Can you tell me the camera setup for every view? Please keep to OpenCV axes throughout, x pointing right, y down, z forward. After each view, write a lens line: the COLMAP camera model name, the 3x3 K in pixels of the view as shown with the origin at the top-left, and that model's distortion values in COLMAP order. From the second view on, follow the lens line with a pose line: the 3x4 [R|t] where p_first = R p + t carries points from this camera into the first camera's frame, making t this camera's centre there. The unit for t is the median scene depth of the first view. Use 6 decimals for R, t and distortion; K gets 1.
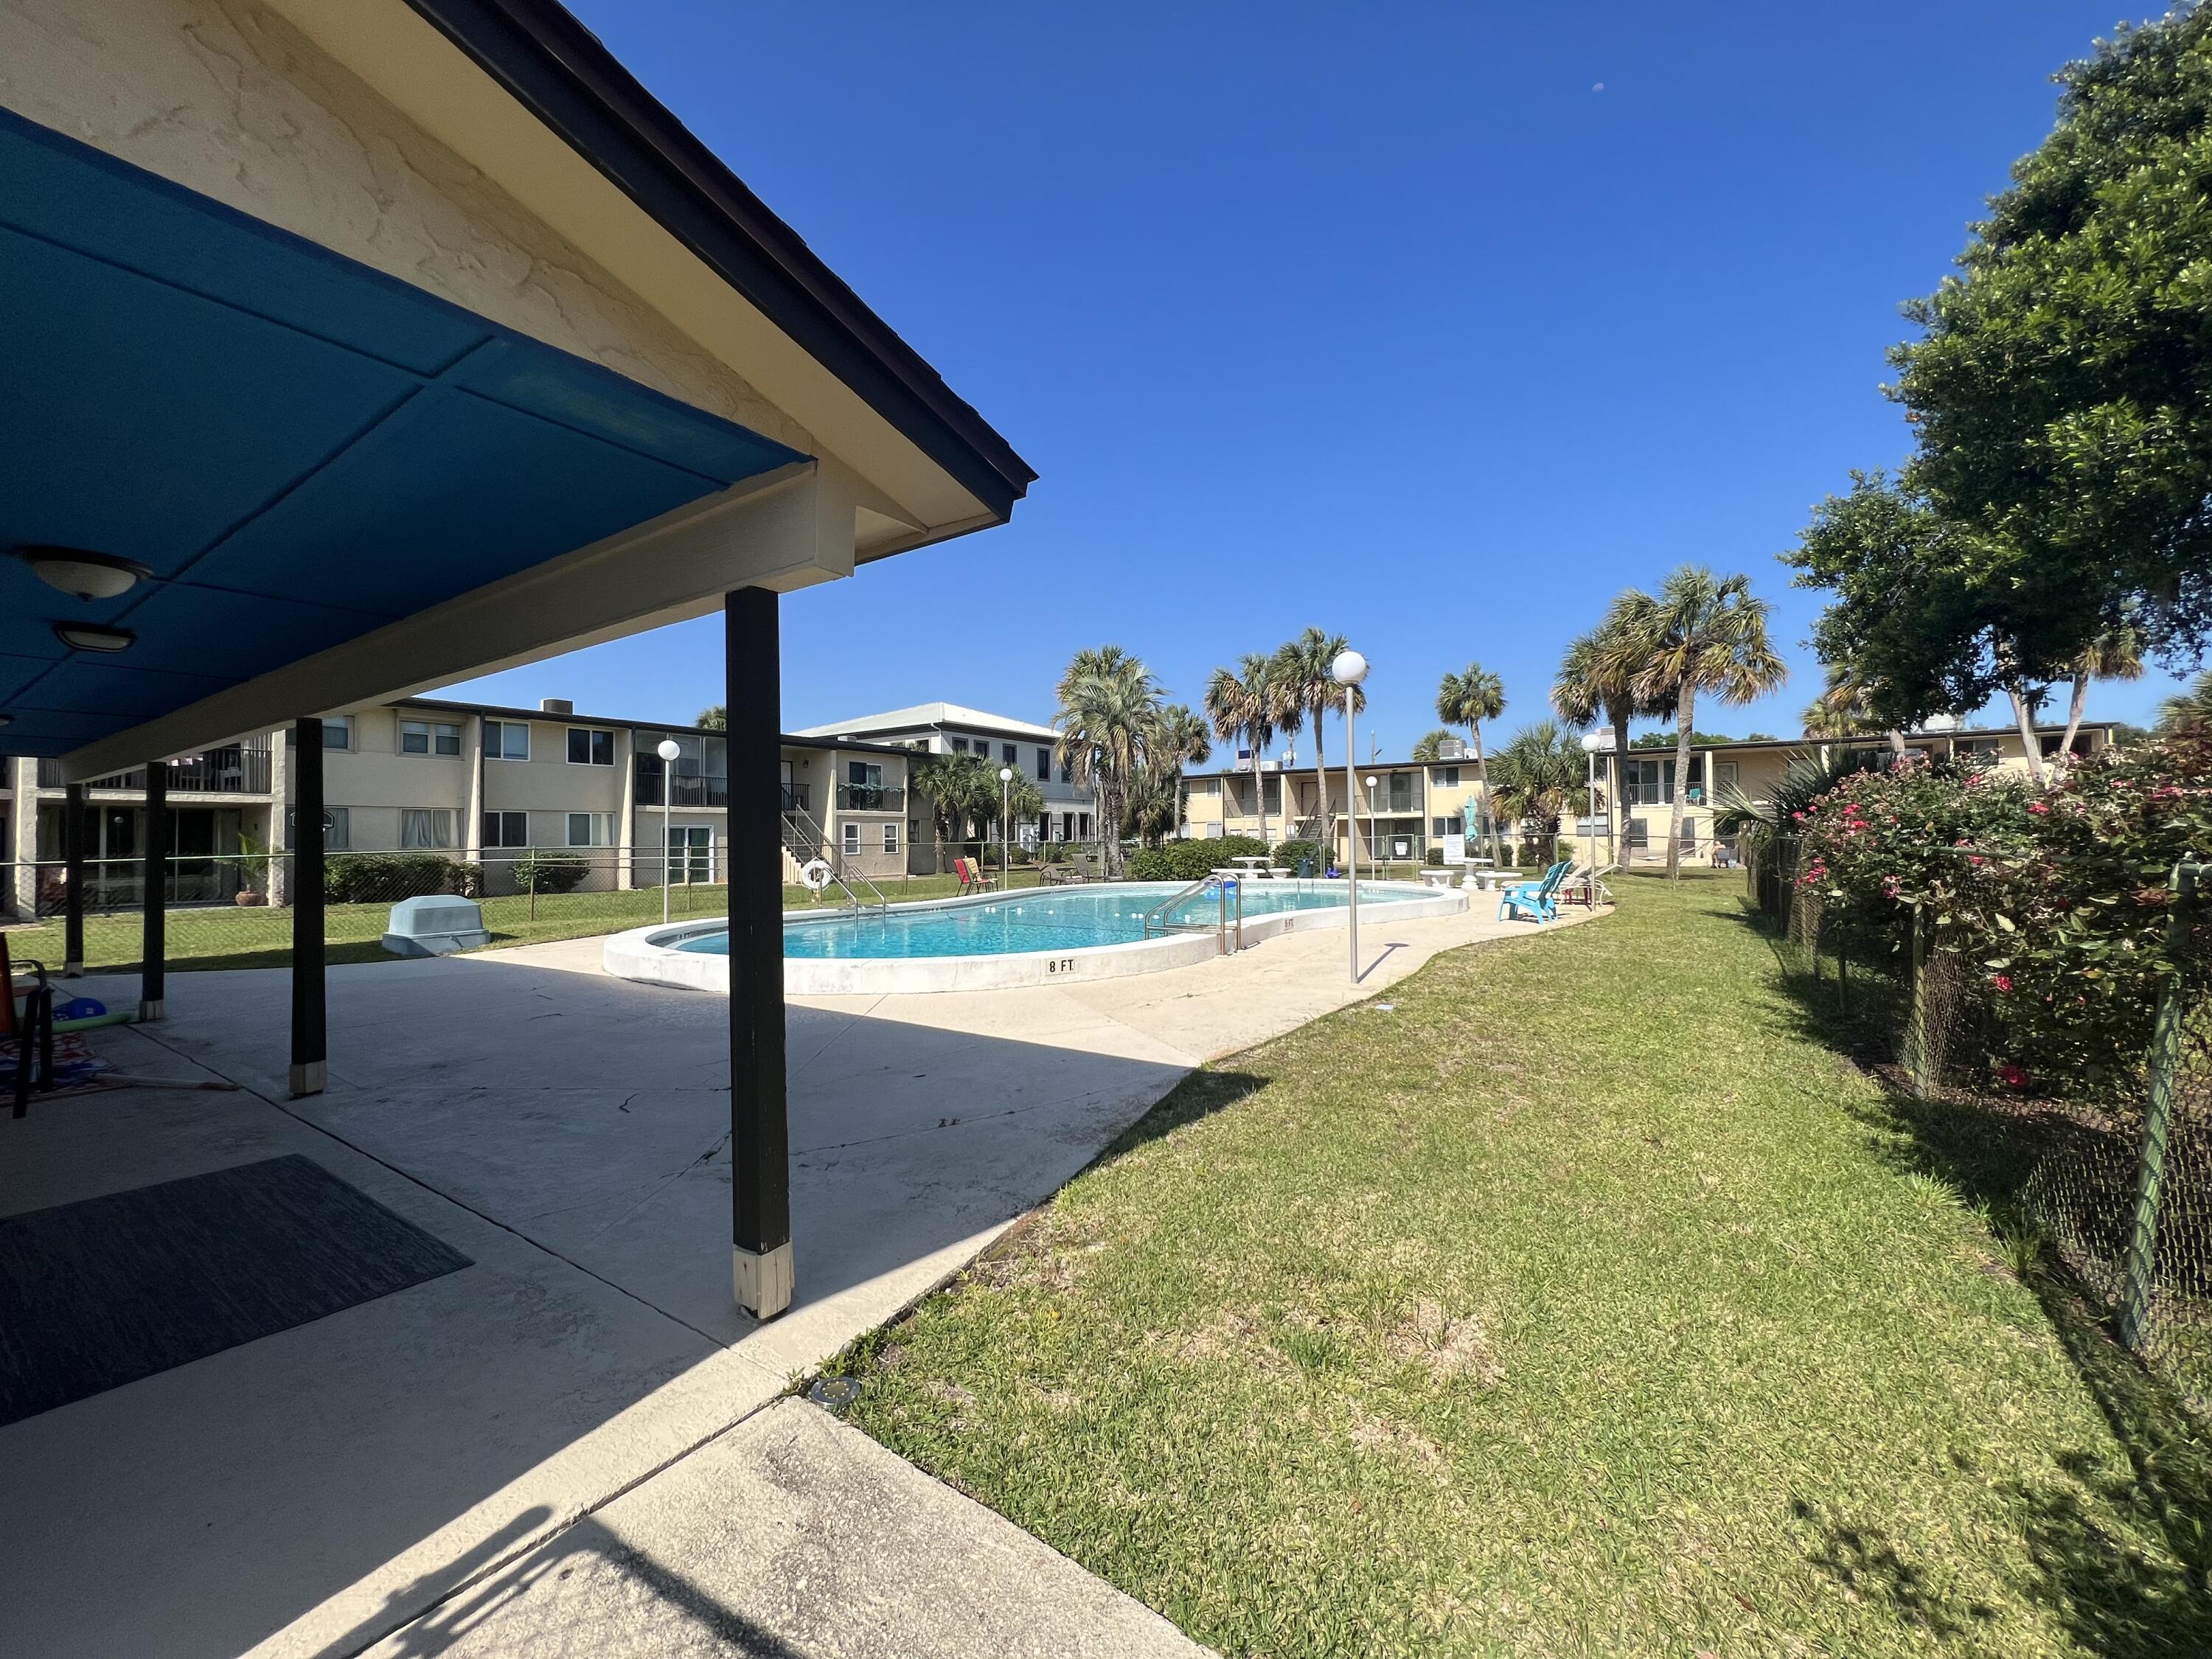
lens RADIAL K [[887.0, 0, 1106.0], [0, 887.0, 829.5], [0, 0, 1]] dist [-0.000503, 0.000514]
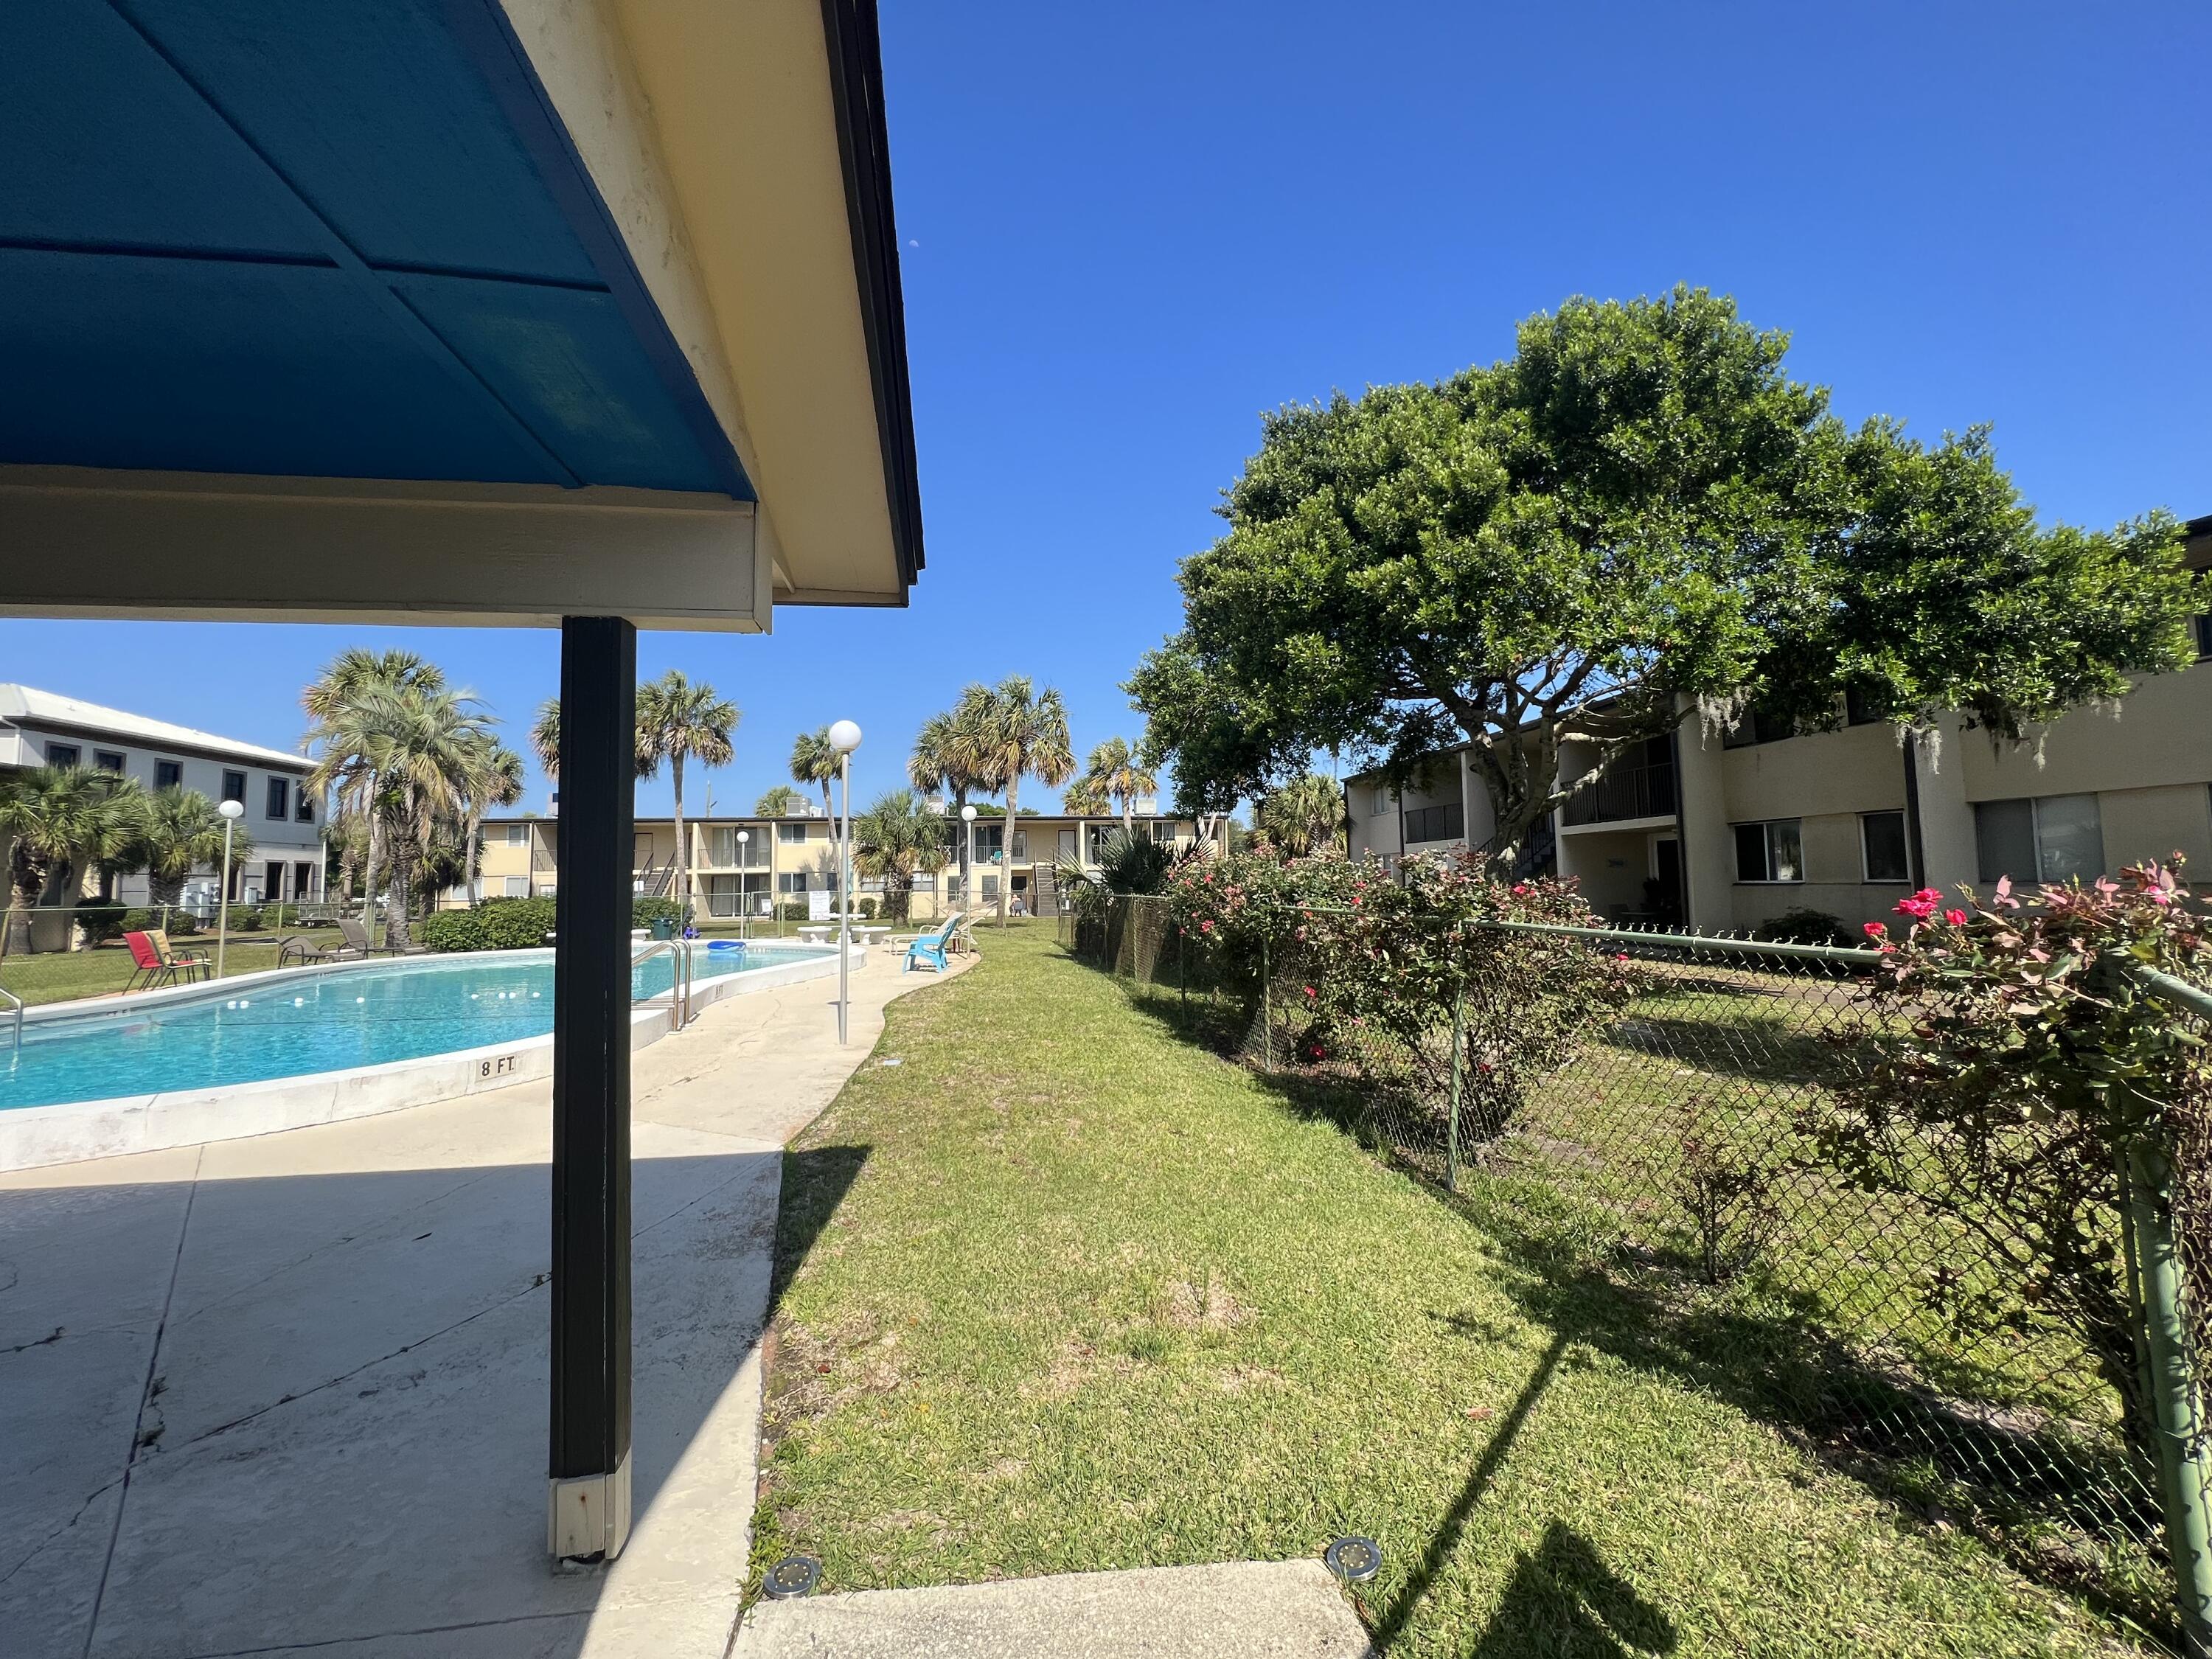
lens RADIAL K [[889.6, 0, 1103.3], [0, 889.6, 838.5], [0, 0, 1]] dist [-0.001797, 0.000137]
pose [[0.739981, 0.034847, 0.671725, -0.103227], [-0.001096, 0.998718, -0.050603, -0.005819], [-0.672627, 0.036709, 0.739071, 0.020151]]
